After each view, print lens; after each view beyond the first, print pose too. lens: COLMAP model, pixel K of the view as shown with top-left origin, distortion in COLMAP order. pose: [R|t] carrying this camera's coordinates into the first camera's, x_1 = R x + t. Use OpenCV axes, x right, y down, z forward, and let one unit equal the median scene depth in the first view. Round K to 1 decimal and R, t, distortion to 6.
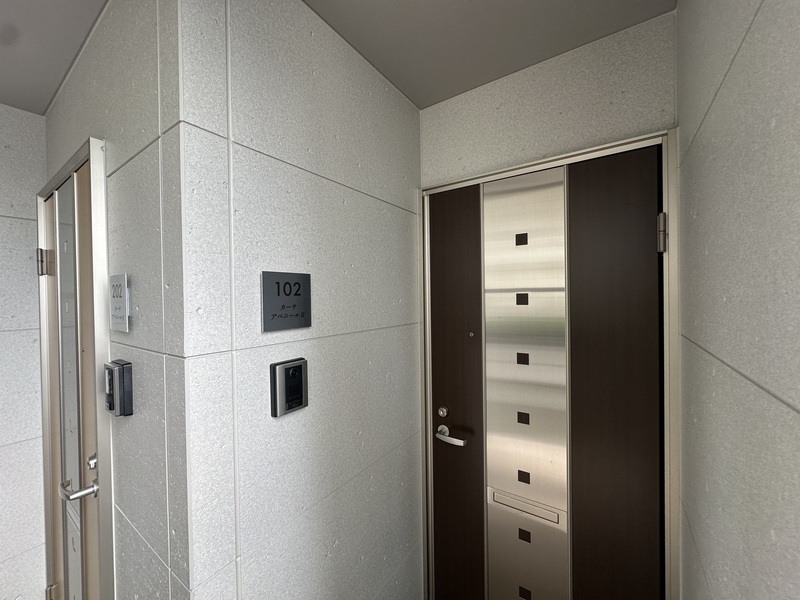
lens RADIAL K [[318.3, 0, 399.3], [0, 318.3, 300.9], [0, 0, 1]] dist [-0.001505, -0.000126]
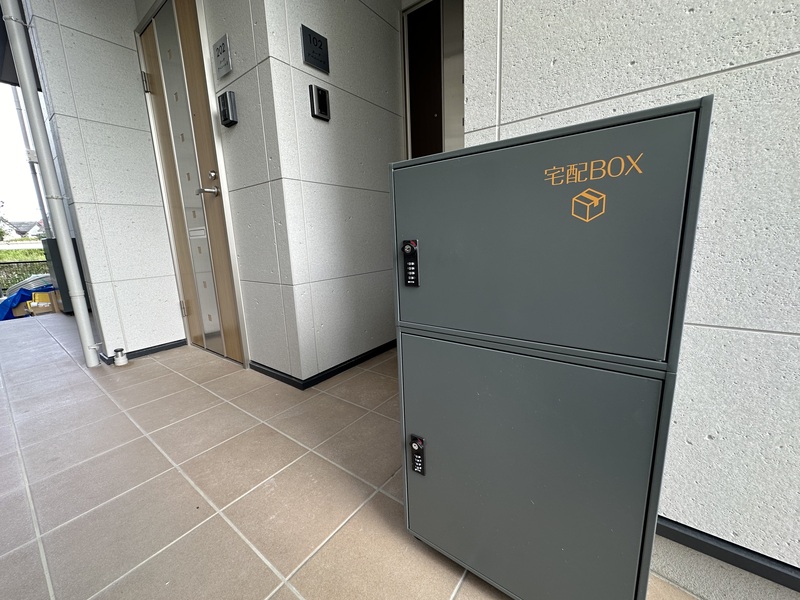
lens RADIAL K [[318.3, 0, 399.8], [0, 318.3, 298.1], [0, 0, 1]] dist [-0.001505, -0.000126]
pose [[0.998842, -0.015025, -0.045701, 0.172077], [0.022777, 0.984457, 0.174141, 1.035700], [0.042375, -0.174981, 0.983660, -0.937707]]
